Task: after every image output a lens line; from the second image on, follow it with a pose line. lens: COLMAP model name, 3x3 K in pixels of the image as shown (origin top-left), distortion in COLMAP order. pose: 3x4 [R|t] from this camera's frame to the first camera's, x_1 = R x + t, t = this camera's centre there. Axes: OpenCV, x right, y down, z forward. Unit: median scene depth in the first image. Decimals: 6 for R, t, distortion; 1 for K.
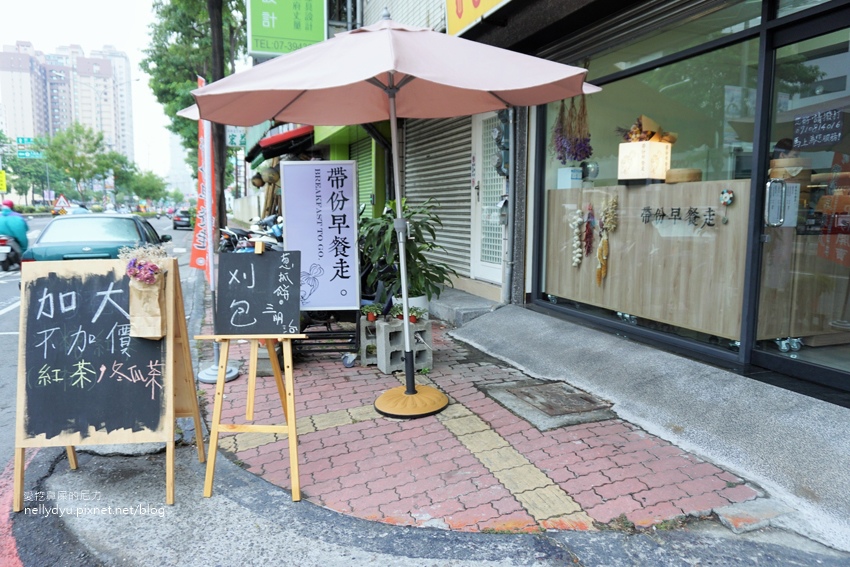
lens RADIAL K [[606.0, 0, 425.0], [0, 606.0, 283.5], [0, 0, 1]] dist [-0.053276, 0.040682]
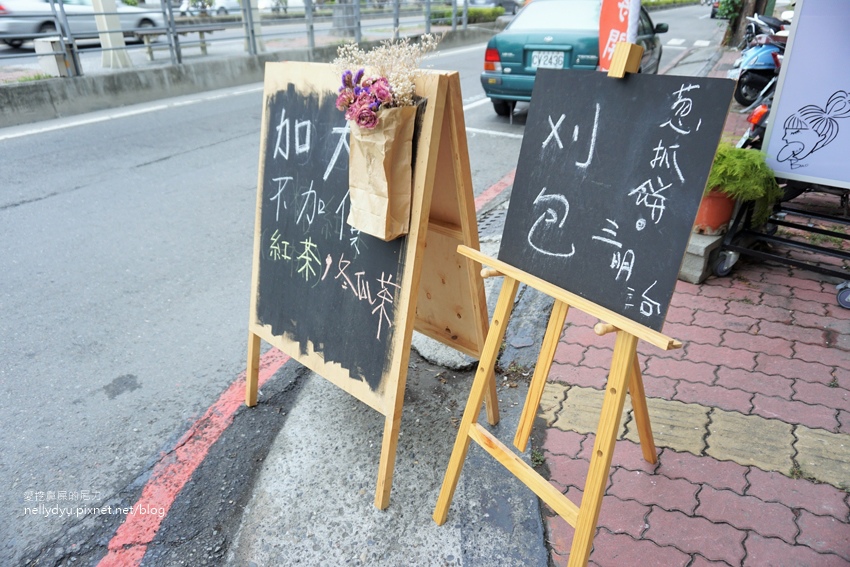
lens RADIAL K [[564.8, 0, 425.0], [0, 564.8, 283.5], [0, 0, 1]] dist [-0.051207, 0.034792]
pose [[0.665066, 0.328591, -0.670608, -0.088249], [-0.074748, 0.922775, 0.378021, -0.056281], [0.743034, -0.201282, 0.638268, 0.701921]]
